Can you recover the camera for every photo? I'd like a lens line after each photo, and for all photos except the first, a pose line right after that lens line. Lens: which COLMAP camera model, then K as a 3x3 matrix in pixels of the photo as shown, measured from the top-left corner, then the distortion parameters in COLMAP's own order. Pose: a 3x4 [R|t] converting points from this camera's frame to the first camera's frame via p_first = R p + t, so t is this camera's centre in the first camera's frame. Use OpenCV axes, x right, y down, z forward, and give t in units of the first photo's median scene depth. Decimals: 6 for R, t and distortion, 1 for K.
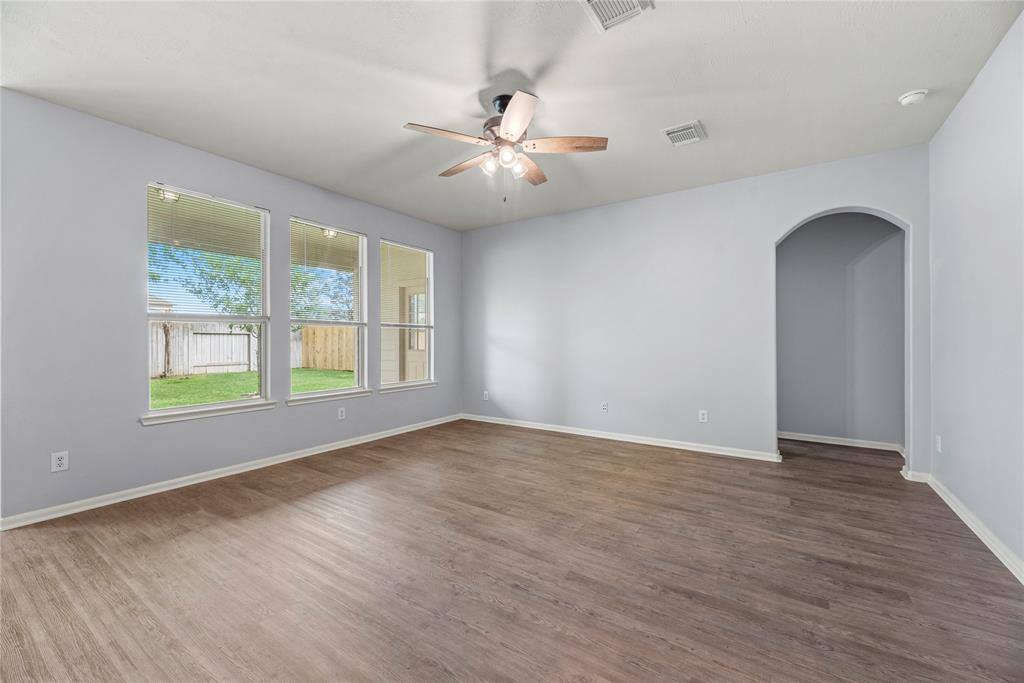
lens RADIAL K [[426.1, 0, 506.7], [0, 426.1, 341.6], [0, 0, 1]] dist [0.003161, -0.000213]
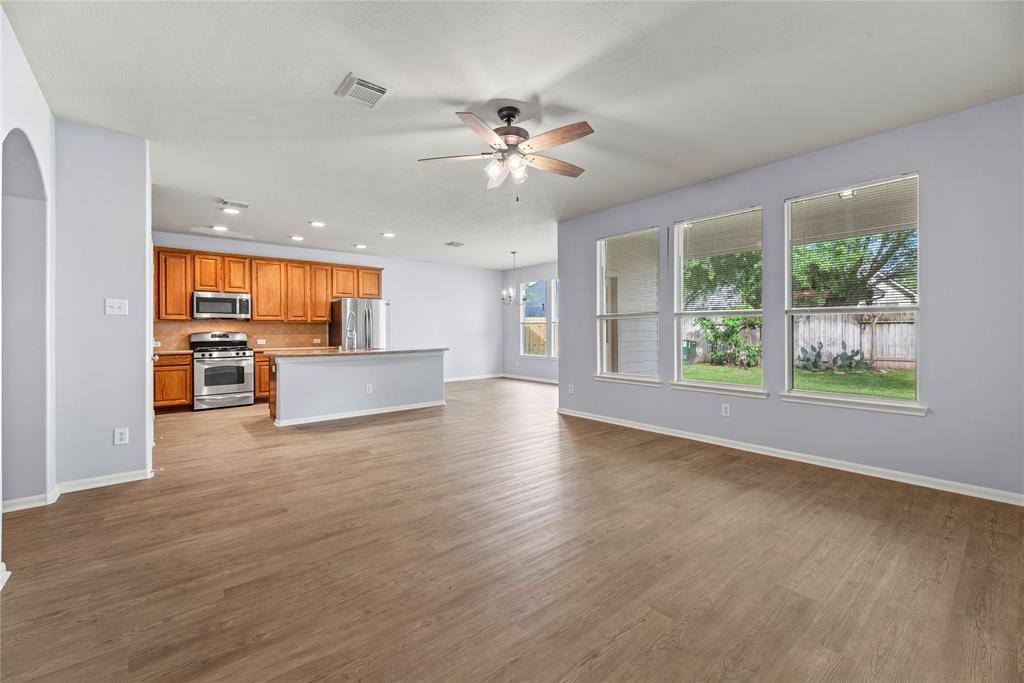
lens RADIAL K [[426.1, 0, 513.5], [0, 426.1, 337.5], [0, 0, 1]] dist [0.003161, -0.000213]
pose [[-0.283032, 0.016711, -0.958965, 1.119243], [-0.001395, 0.999840, 0.017834, -0.011848], [0.959109, 0.006385, -0.282964, 1.427425]]
